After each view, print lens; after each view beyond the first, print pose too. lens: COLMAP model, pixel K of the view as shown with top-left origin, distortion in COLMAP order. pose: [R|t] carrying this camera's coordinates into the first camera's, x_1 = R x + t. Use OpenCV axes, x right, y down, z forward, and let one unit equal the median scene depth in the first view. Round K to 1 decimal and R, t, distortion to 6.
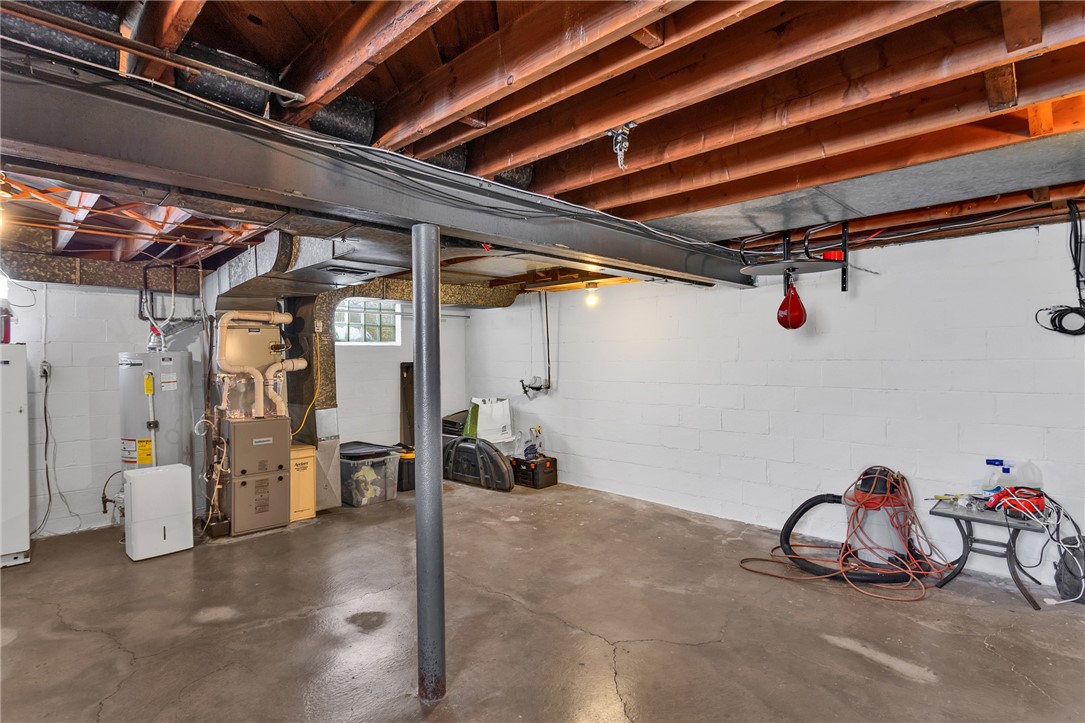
lens RADIAL K [[552.3, 0, 536.6], [0, 552.3, 361.3], [0, 0, 1]] dist [0.000093, -0.000588]
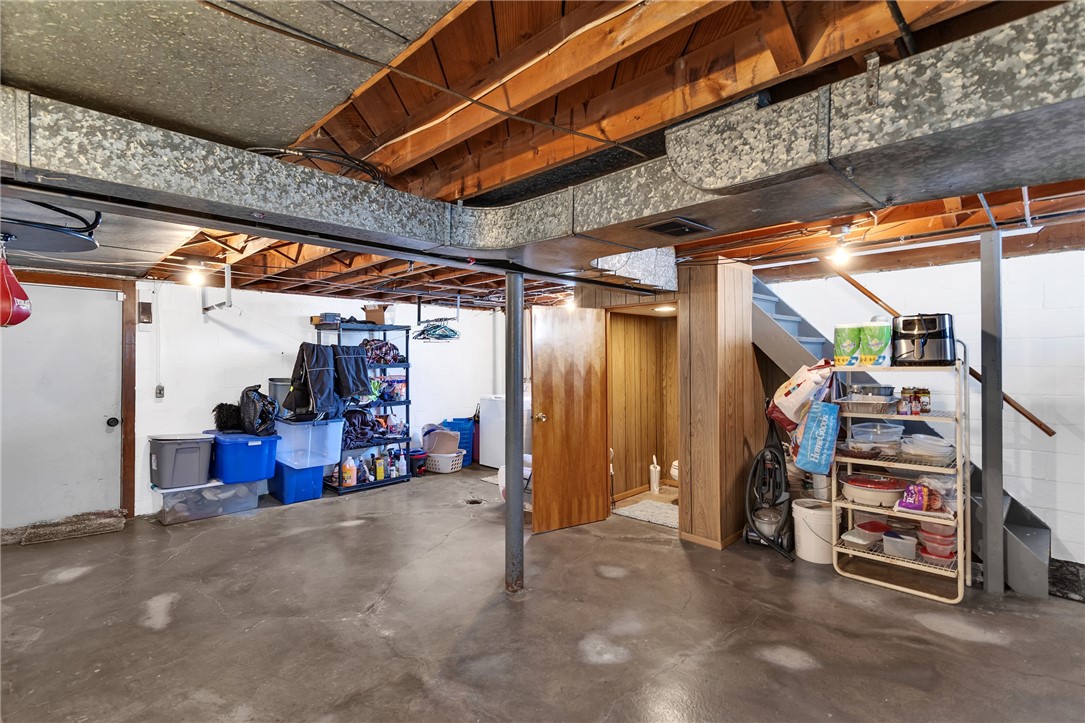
lens RADIAL K [[512.9, 0, 535.8], [0, 512.9, 360.4], [0, 0, 1]] dist [0.000430, 0.002856]
pose [[-0.999874, 0.012235, 0.010159, -0.137557], [0.012262, 0.999921, 0.002690, -0.008060], [-0.010126, 0.002815, -0.999945, 1.229341]]
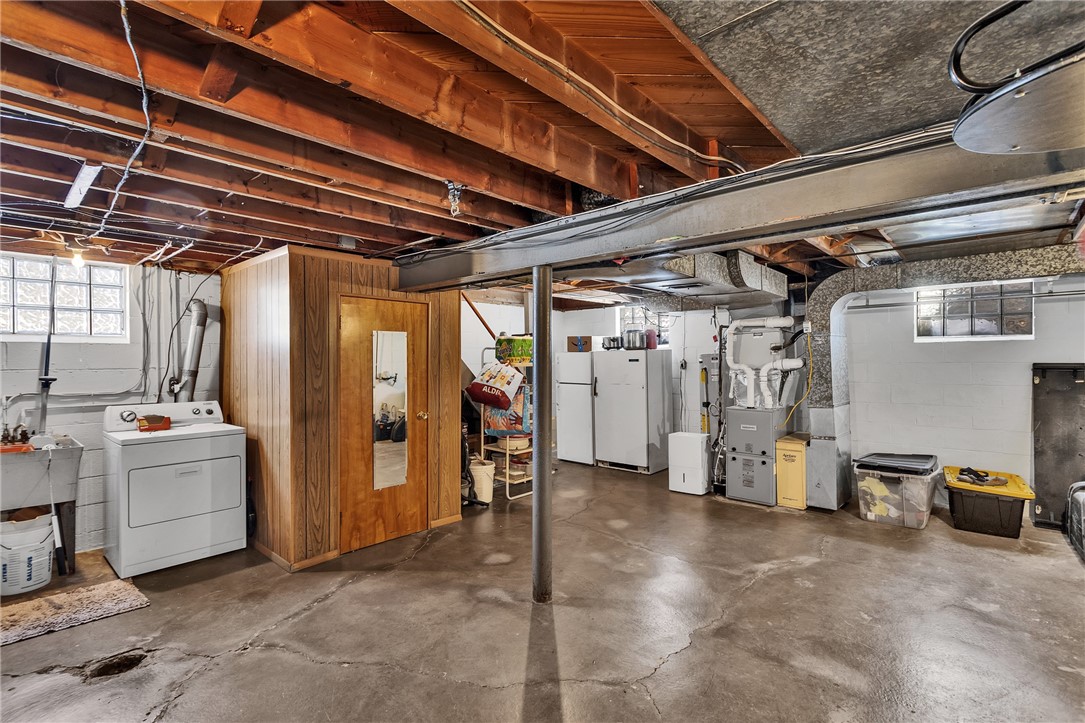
lens RADIAL K [[512.9, 0, 537.0], [0, 512.9, 359.3], [0, 0, 1]] dist [0.000430, 0.002856]
pose [[0.047861, 0.005684, -0.998838, 0.576111], [-0.000809, 0.999984, 0.005652, -0.008405], [0.998854, 0.000537, 0.047865, 0.478981]]
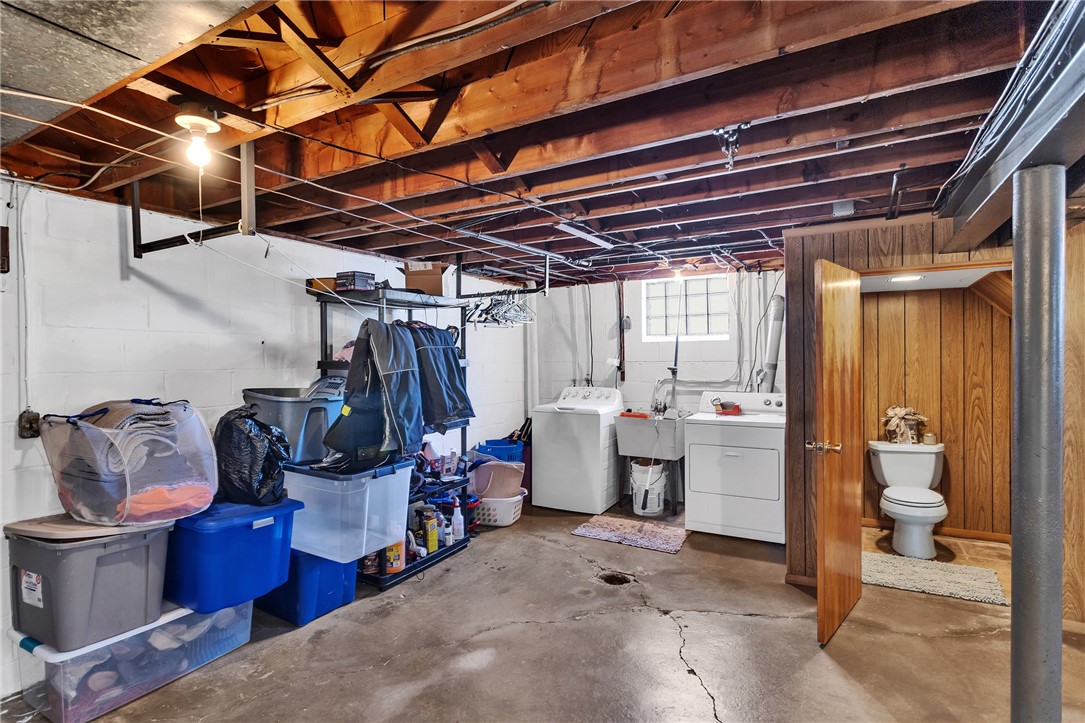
lens RADIAL K [[552.3, 0, 548.1], [0, 552.3, 361.2], [0, 0, 1]] dist [0.000093, -0.000588]
pose [[-0.967789, 0.020344, -0.250941, 0.306117], [0.017020, 0.999736, 0.015410, -0.010031], [0.251188, 0.010642, -0.967880, 0.800984]]
